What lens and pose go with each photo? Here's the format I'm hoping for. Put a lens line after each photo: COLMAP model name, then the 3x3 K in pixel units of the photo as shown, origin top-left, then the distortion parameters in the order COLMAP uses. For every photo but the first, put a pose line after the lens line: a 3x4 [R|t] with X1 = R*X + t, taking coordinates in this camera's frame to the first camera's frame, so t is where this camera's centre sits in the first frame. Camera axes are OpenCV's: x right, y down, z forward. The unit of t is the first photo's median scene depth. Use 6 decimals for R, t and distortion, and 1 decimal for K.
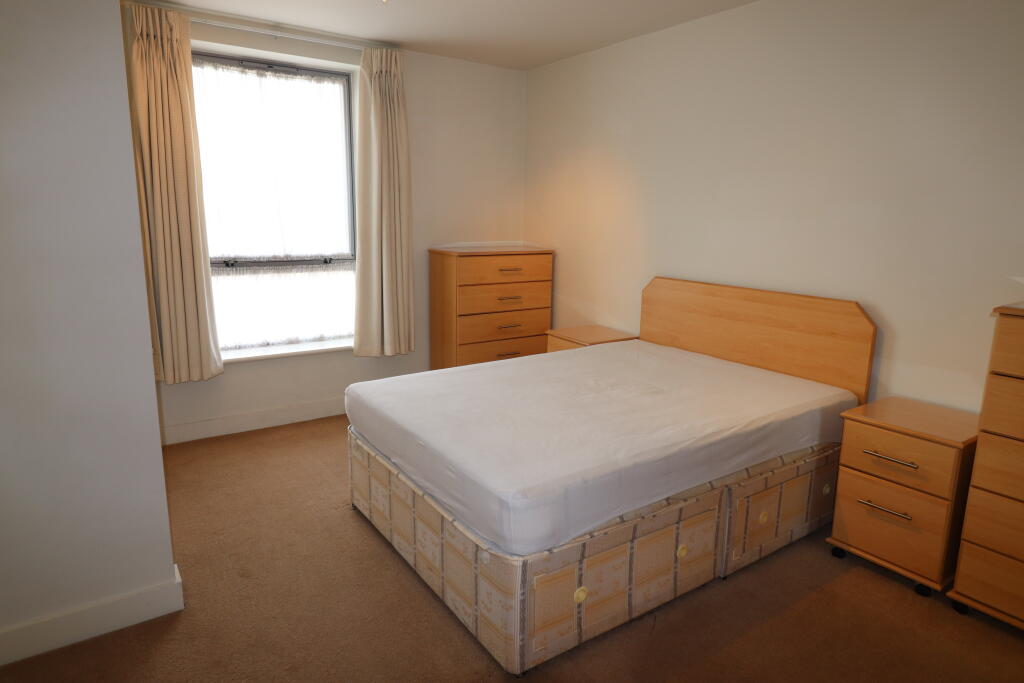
lens RADIAL K [[622.2, 0, 506.8], [0, 622.2, 338.0], [0, 0, 1]] dist [0.002488, 0.001263]
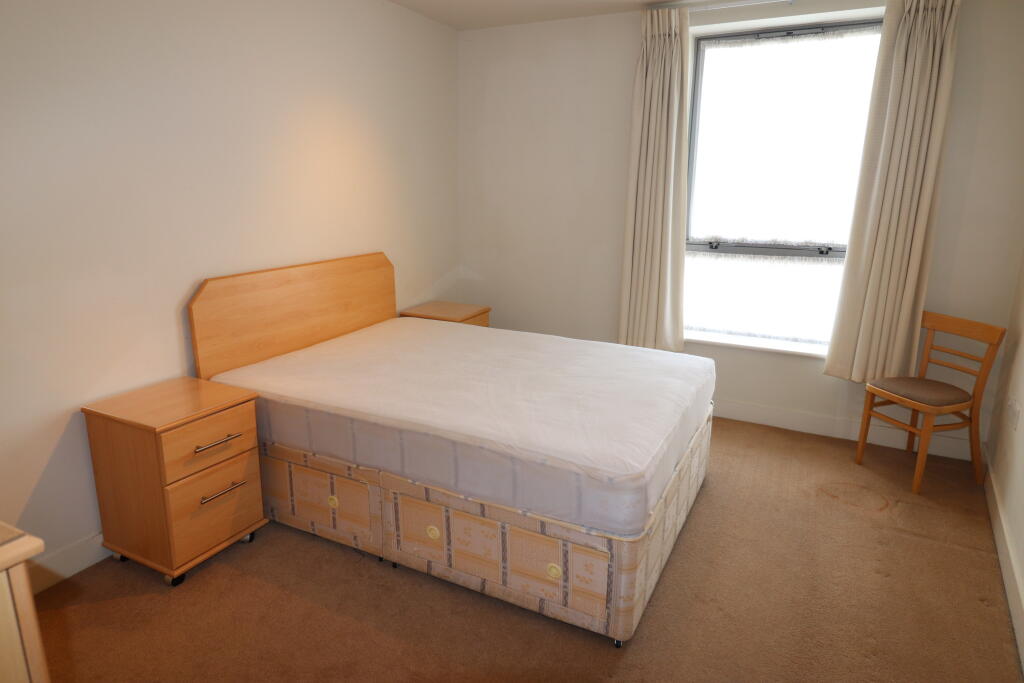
lens RADIAL K [[622.2, 0, 506.8], [0, 622.2, 338.0], [0, 0, 1]] dist [0.002488, 0.001263]
pose [[0.419080, 0.192363, -0.887338, 0.330832], [-0.177713, 0.975774, 0.127603, -0.042800], [0.890387, 0.104216, 0.443113, 0.270766]]
